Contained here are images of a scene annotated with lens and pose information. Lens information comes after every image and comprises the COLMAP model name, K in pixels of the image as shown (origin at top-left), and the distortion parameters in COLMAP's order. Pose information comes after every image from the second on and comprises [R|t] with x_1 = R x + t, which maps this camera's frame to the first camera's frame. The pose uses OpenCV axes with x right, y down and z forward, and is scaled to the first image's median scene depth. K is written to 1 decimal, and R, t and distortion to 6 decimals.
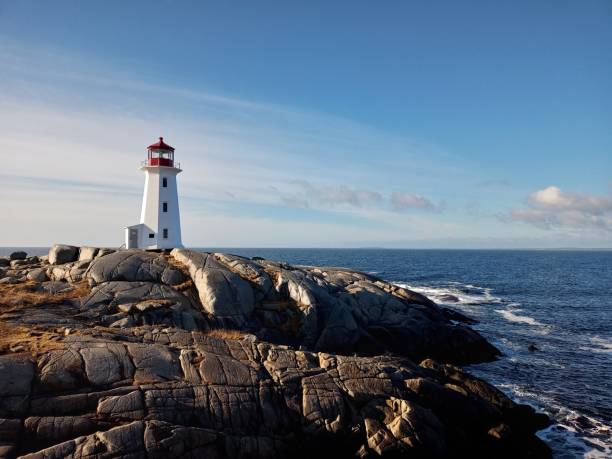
lens RADIAL K [[455.4, 0, 306.0], [0, 455.4, 229.5], [0, 0, 1]] dist [0.061909, -0.002435]
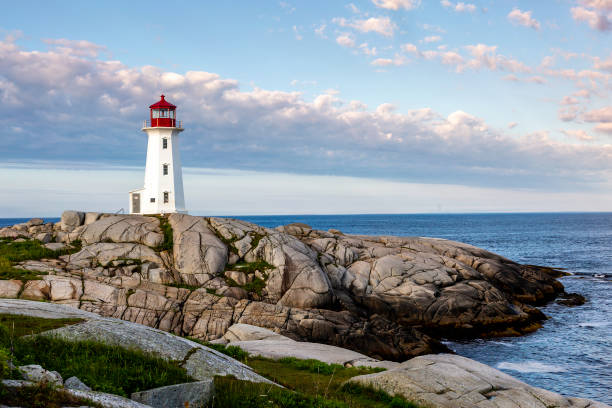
lens RADIAL K [[791.3, 0, 306.0], [0, 791.3, 204.0], [0, 0, 1]] dist [-0.006249, 0.033624]
pose [[0.964366, -0.016757, -0.264042, 0.498023], [0.024331, 0.999380, 0.025440, -0.015481], [0.263452, -0.030958, 0.964176, -0.623962]]
